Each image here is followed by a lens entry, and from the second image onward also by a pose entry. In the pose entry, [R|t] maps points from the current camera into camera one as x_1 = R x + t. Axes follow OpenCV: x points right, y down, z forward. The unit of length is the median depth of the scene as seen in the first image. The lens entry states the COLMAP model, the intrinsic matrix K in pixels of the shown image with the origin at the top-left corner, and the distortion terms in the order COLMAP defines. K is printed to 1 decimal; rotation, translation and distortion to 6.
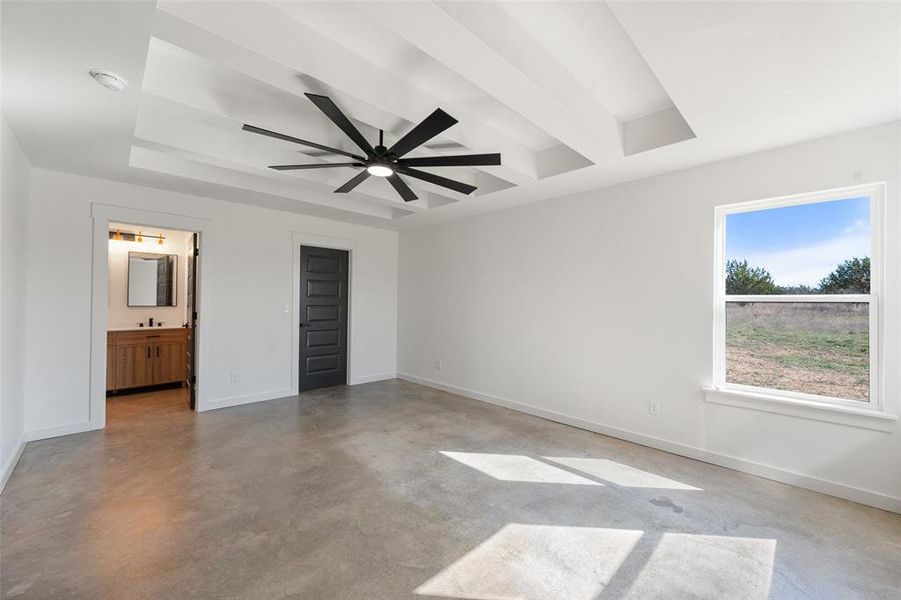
lens RADIAL K [[358.9, 0, 454.8], [0, 358.9, 296.4], [0, 0, 1]] dist [0.002126, -0.000179]
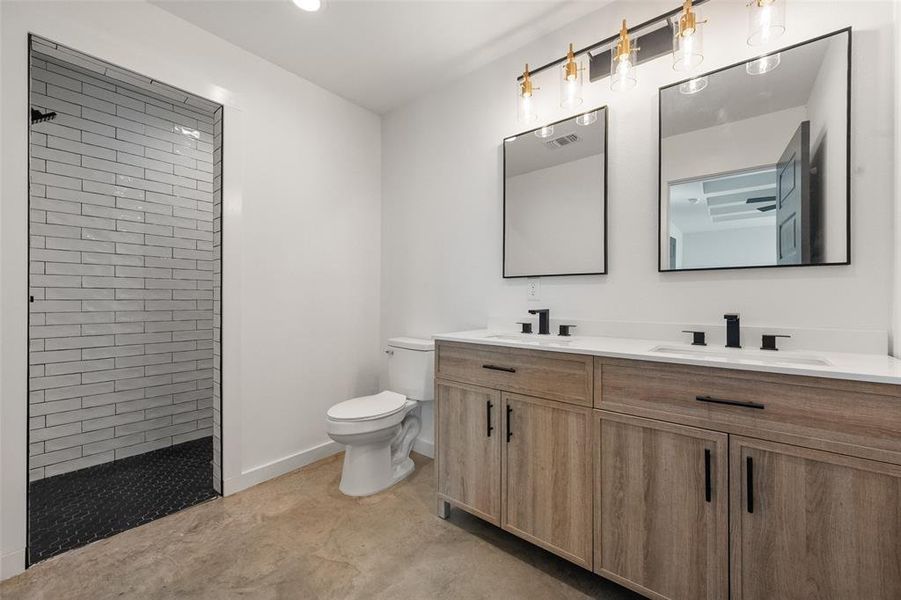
lens RADIAL K [[358.9, 0, 451.0], [0, 358.9, 297.5], [0, 0, 1]] dist [0.002126, -0.000179]
pose [[0.107512, -0.005729, -0.994187, -0.646188], [0.008796, 0.999950, -0.004811, 0.050799], [0.994165, -0.008227, 0.107557, 0.814781]]
